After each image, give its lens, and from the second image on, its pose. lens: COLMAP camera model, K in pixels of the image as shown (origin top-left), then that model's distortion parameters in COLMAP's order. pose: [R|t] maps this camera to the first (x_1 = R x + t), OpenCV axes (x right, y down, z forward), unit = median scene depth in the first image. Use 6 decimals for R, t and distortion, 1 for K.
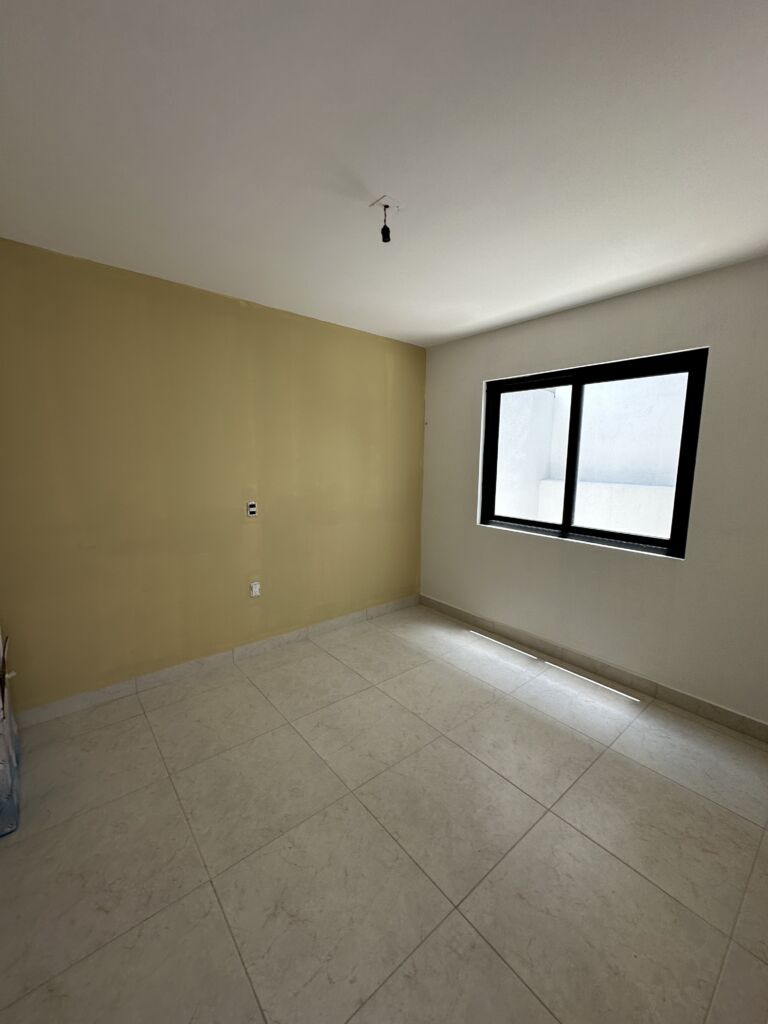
lens RADIAL K [[408.4, 0, 384.0], [0, 408.4, 512.0], [0, 0, 1]] dist [-0.001558, 0.000735]
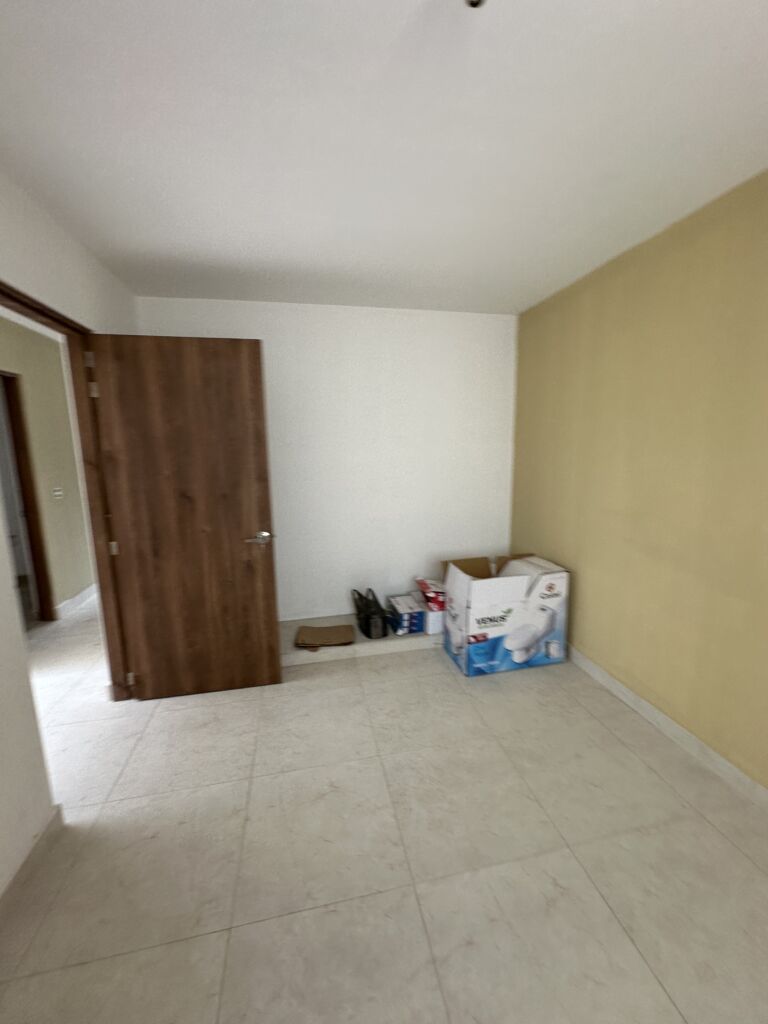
lens RADIAL K [[408.4, 0, 384.0], [0, 408.4, 512.0], [0, 0, 1]] dist [-0.001558, 0.000735]
pose [[-0.477004, 0.132099, -0.868917, 0.567470], [-0.105921, 0.972794, 0.206038, -0.167112], [0.872495, 0.190318, -0.450035, 1.256399]]
